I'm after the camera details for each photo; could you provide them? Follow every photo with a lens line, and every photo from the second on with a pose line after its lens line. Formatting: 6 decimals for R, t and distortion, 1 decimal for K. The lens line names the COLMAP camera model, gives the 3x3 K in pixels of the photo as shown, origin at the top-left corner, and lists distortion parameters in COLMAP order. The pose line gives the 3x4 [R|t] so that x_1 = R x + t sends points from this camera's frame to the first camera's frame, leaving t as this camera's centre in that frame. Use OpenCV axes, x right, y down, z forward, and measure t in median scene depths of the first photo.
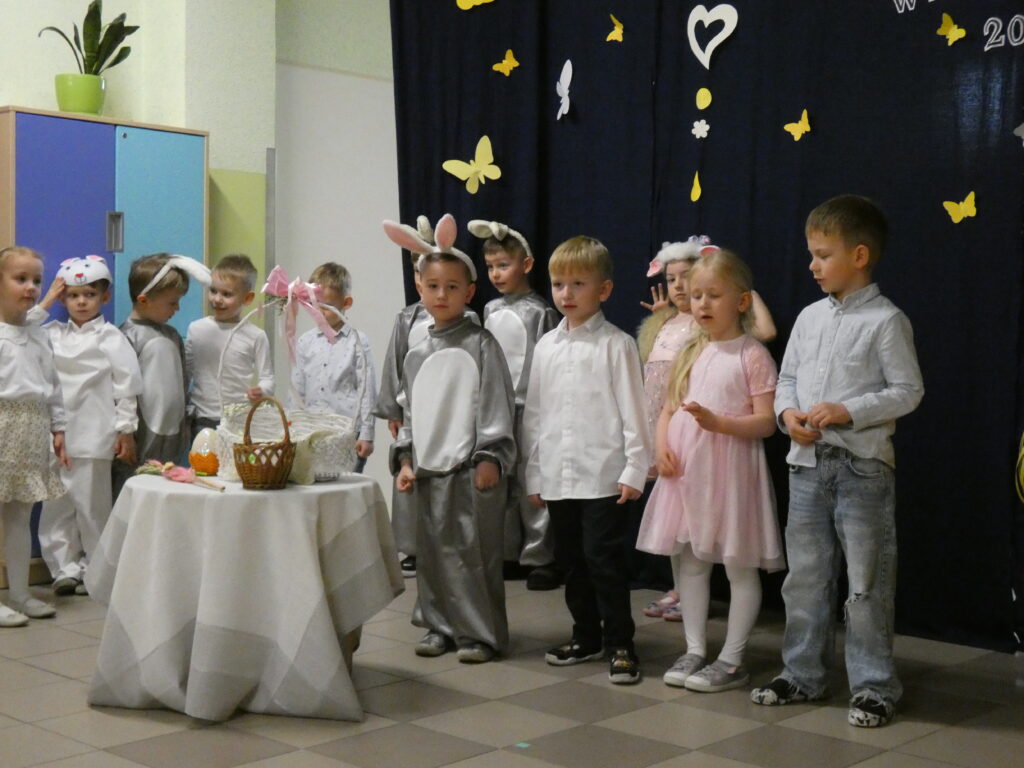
lens RADIAL K [[1482.4, 0, 512.0], [0, 1482.4, 384.0], [0, 0, 1]] dist [0.047744, -0.023621]
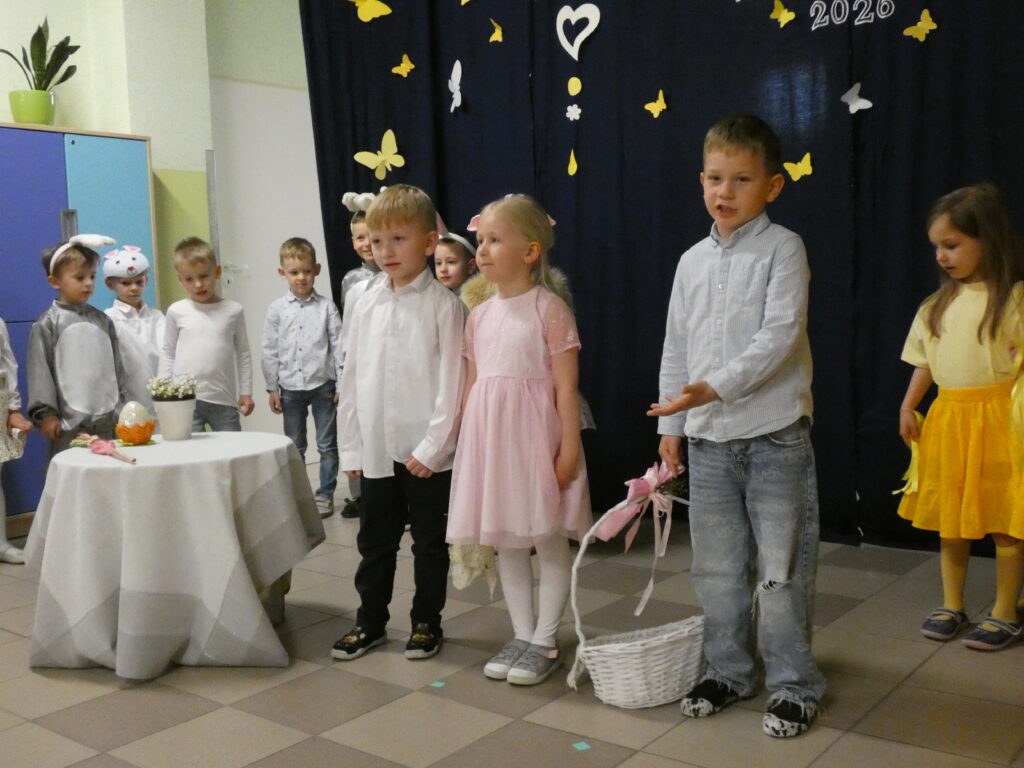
lens RADIAL K [[1050.3, 0, 548.5], [0, 1050.3, 375.0], [0, 0, 1]] dist [-0.019694, 0.009570]
pose [[0.994332, -0.060476, 0.087447, 0.026646], [0.056694, 0.997373, 0.045097, -0.005399], [-0.089945, -0.039884, 0.995148, 0.199312]]
